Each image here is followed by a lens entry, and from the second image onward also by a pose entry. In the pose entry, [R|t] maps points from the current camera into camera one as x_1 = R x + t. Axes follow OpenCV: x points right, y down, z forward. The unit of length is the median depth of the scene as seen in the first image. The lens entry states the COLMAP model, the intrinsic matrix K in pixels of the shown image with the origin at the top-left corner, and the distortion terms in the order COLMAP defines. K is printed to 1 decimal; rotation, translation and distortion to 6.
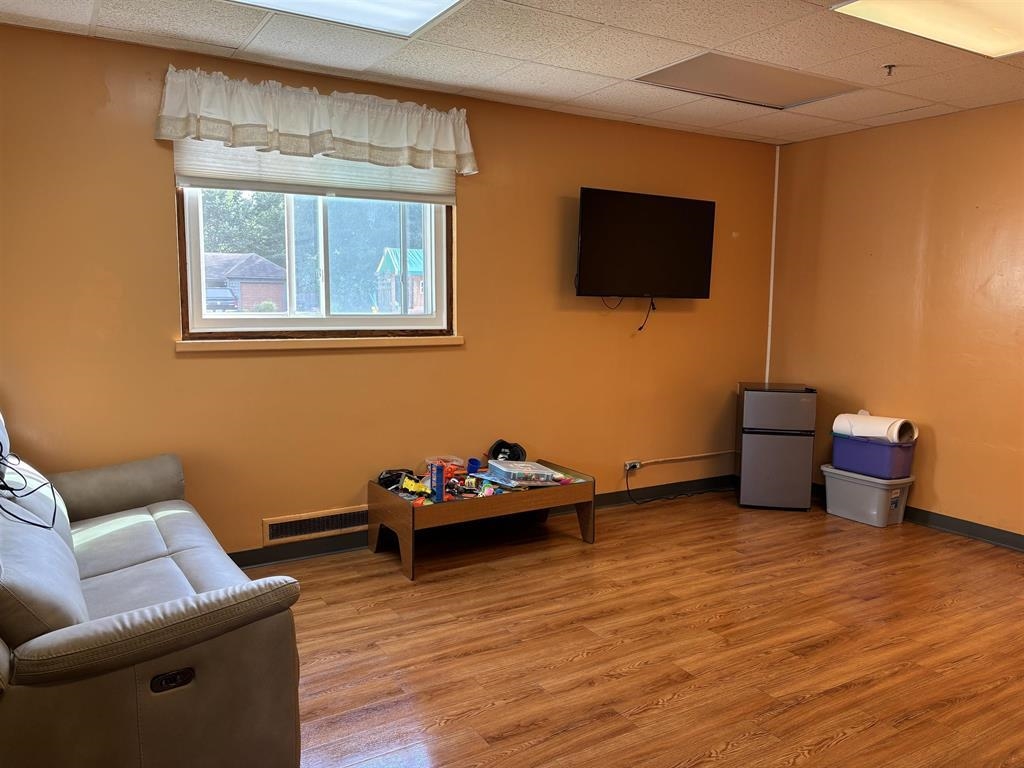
lens RADIAL K [[776.5, 0, 512.0], [0, 776.5, 384.0], [0, 0, 1]] dist [-0.003645, -0.009974]
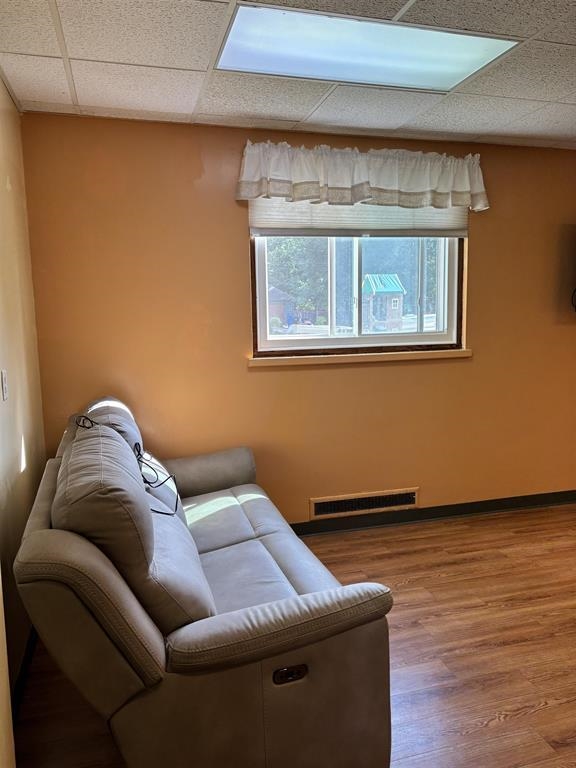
lens RADIAL K [[582.4, 0, 280.2], [0, 582.4, 382.8], [0, 0, 1]] dist [-0.003645, -0.009974]
pose [[0.958290, 0.007401, -0.285701, -0.110783], [-0.003835, 0.999908, 0.013040, -0.028057], [0.285772, -0.011400, 0.958230, 0.098316]]
